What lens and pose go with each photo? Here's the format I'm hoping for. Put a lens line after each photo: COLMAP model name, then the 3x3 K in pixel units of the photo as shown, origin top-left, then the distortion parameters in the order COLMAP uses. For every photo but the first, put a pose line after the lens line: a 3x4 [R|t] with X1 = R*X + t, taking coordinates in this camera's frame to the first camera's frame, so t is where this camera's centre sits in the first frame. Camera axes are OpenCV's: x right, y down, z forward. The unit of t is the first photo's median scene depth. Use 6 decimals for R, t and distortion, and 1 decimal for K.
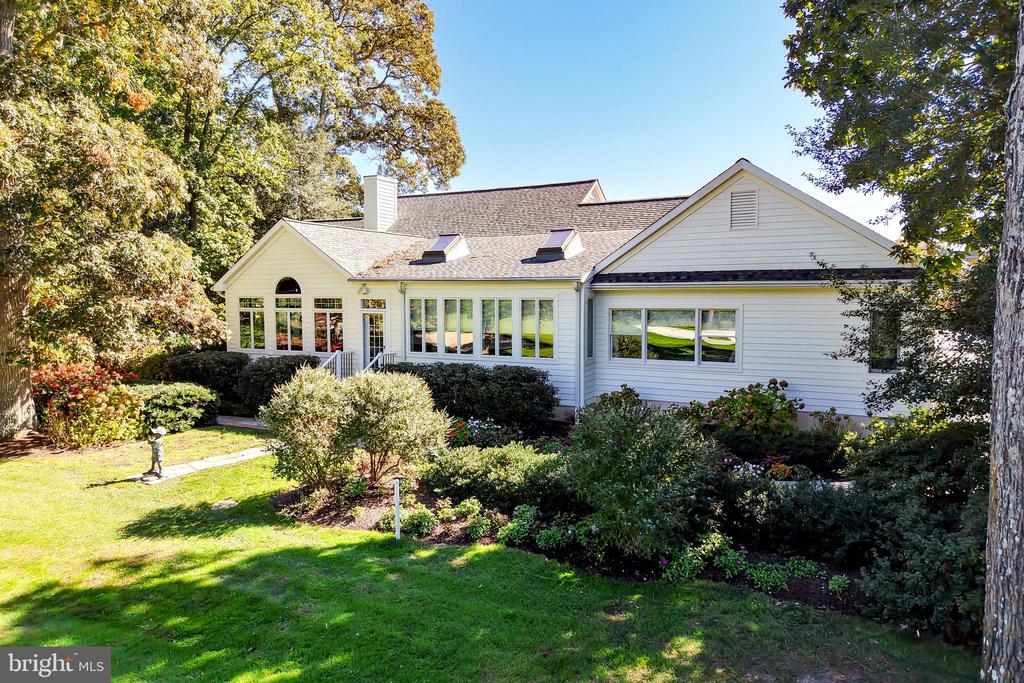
lens RADIAL K [[684.6, 0, 516.0], [0, 684.6, 319.5], [0, 0, 1]] dist [0.035102, -0.018396]
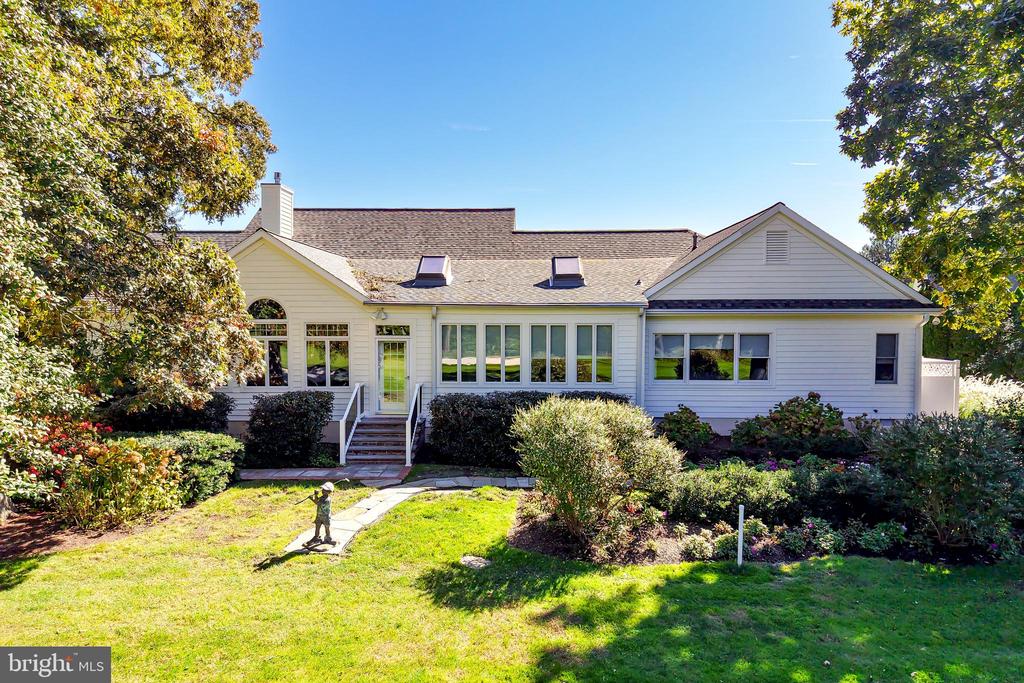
lens RADIAL K [[684.6, 0, 514.7], [0, 684.6, 337.6], [0, 0, 1]] dist [0.035102, -0.018396]
pose [[0.903080, -0.009126, 0.429376, -0.527253], [0.014632, 0.999848, -0.009523, -0.002574], [-0.429224, 0.014883, 0.903075, 0.138663]]
